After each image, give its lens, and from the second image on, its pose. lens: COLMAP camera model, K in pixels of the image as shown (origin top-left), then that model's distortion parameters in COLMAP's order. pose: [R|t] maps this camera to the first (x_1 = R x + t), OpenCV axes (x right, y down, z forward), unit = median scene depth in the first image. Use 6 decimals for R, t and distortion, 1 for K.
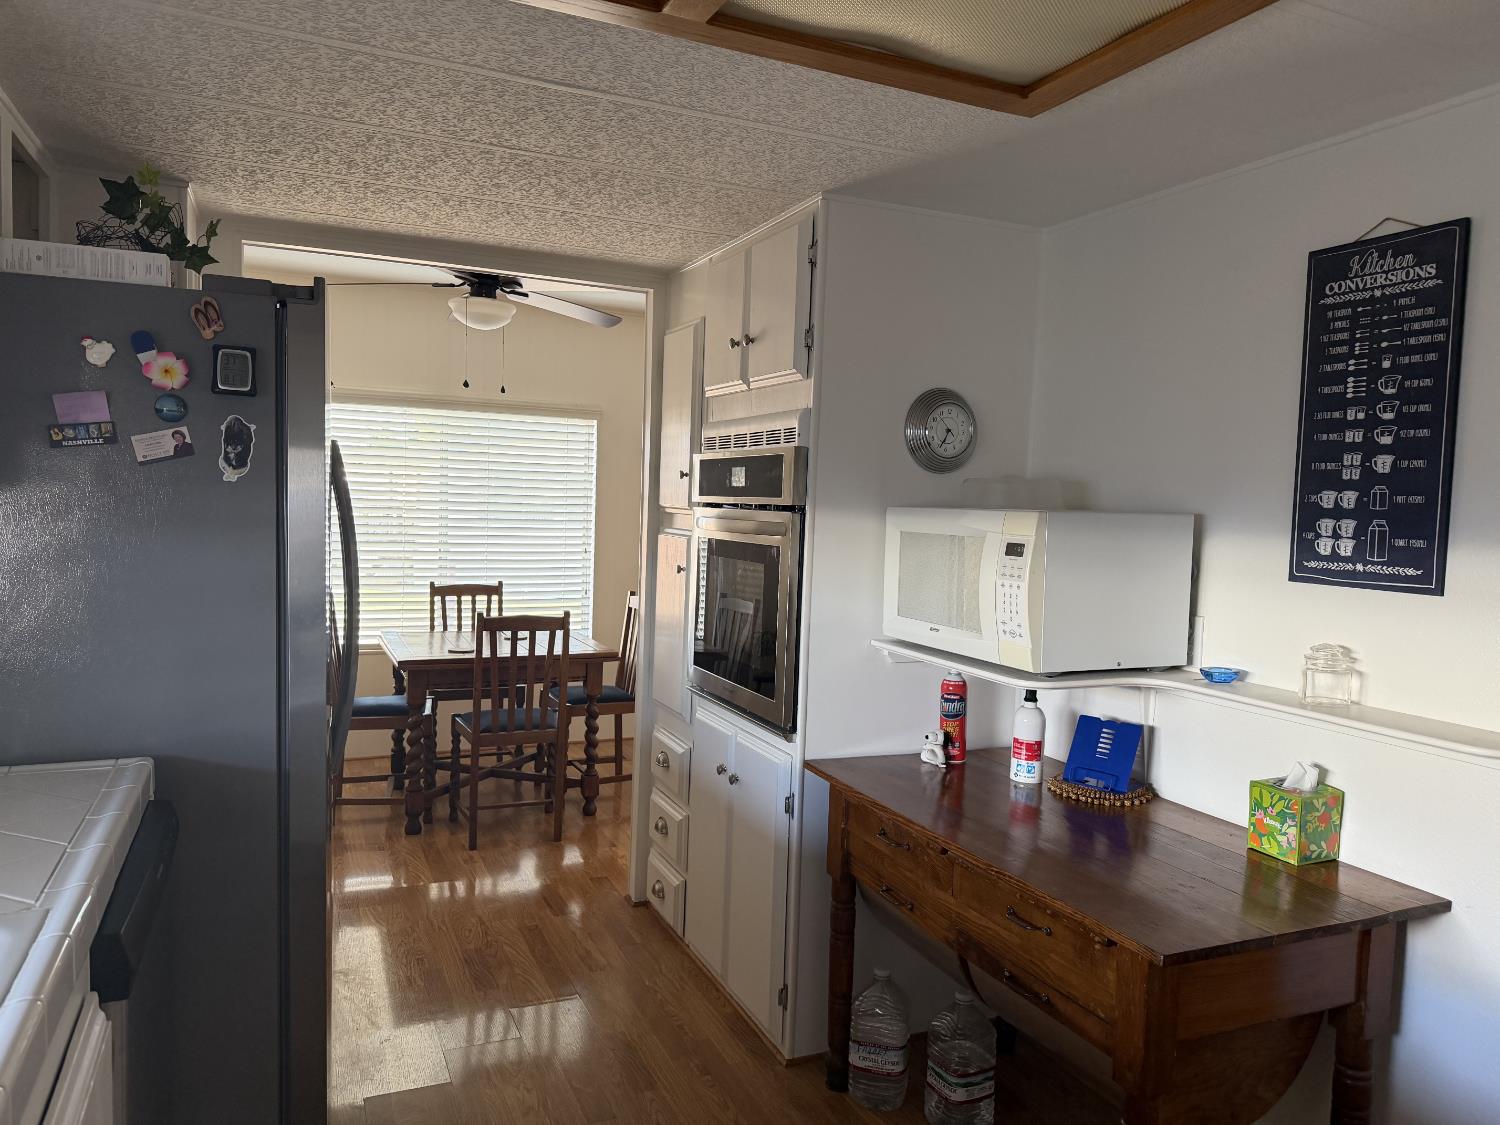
lens RADIAL K [[1044.4, 0, 747.5], [0, 1044.4, 558.1], [0, 0, 1]] dist [0.136418, -0.216801]
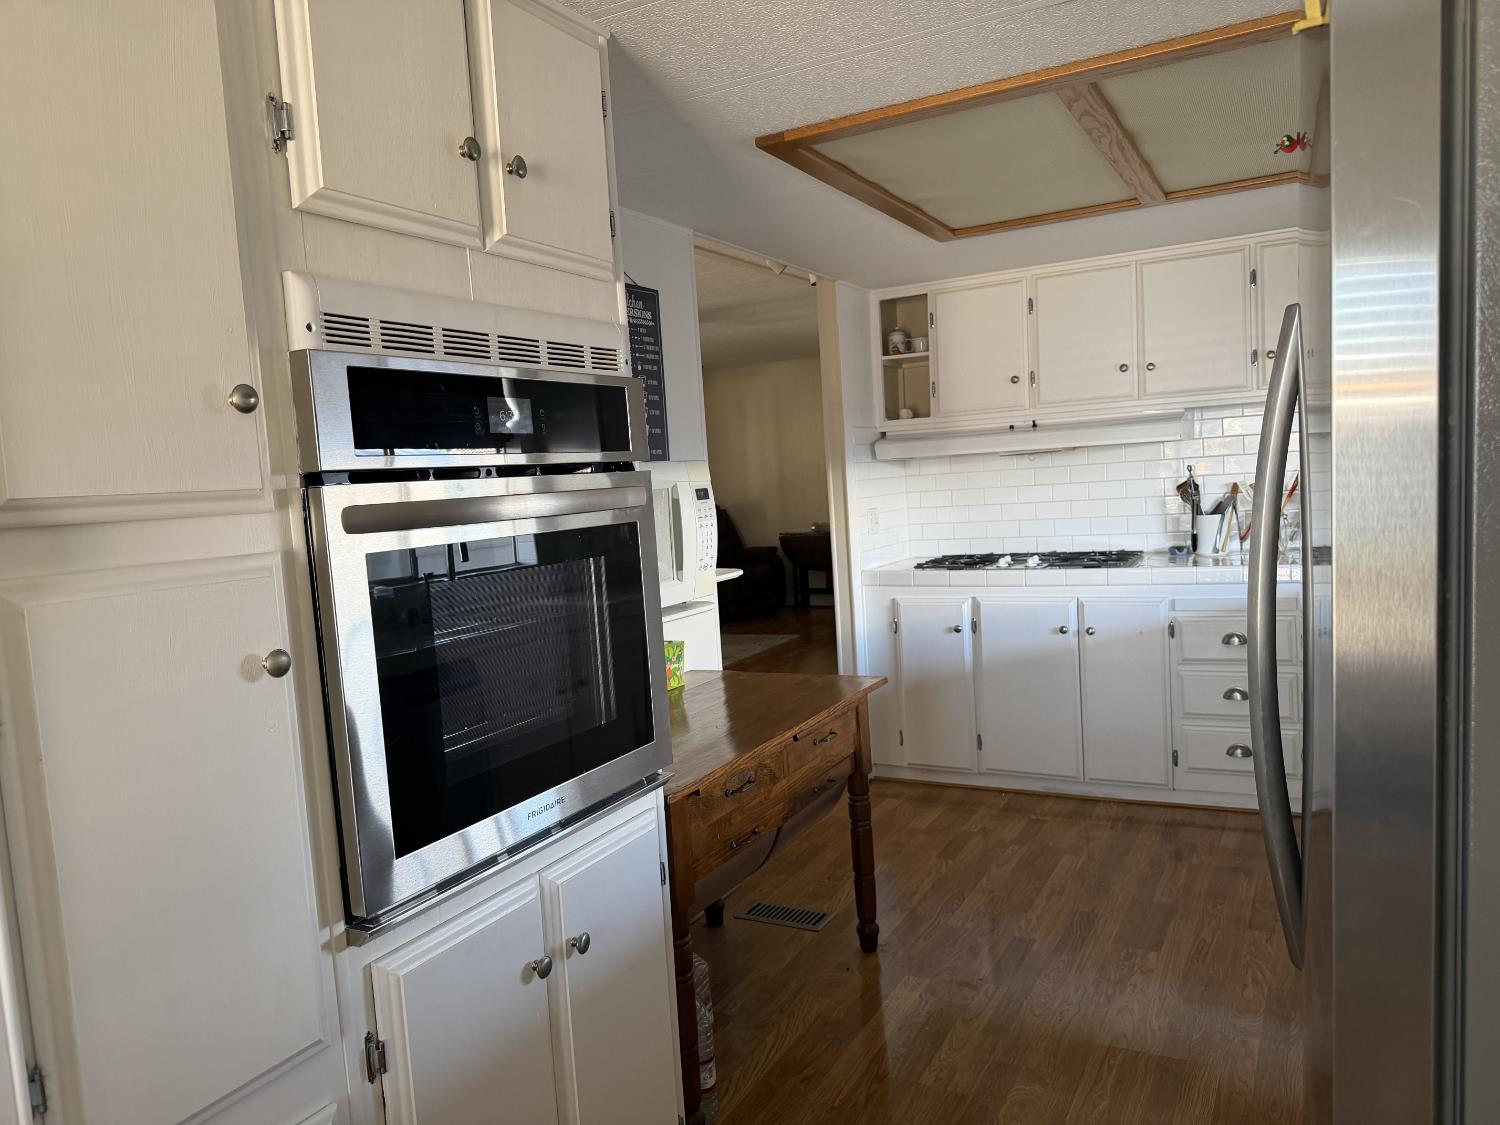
lens RADIAL K [[1044.4, 0, 747.5], [0, 1044.4, 558.1], [0, 0, 1]] dist [0.136418, -0.216801]
pose [[-0.612077, -0.062506, 0.788324, -0.695180], [0.079034, 0.987045, 0.139627, -0.096422], [-0.786839, 0.147767, -0.599208, 1.685764]]
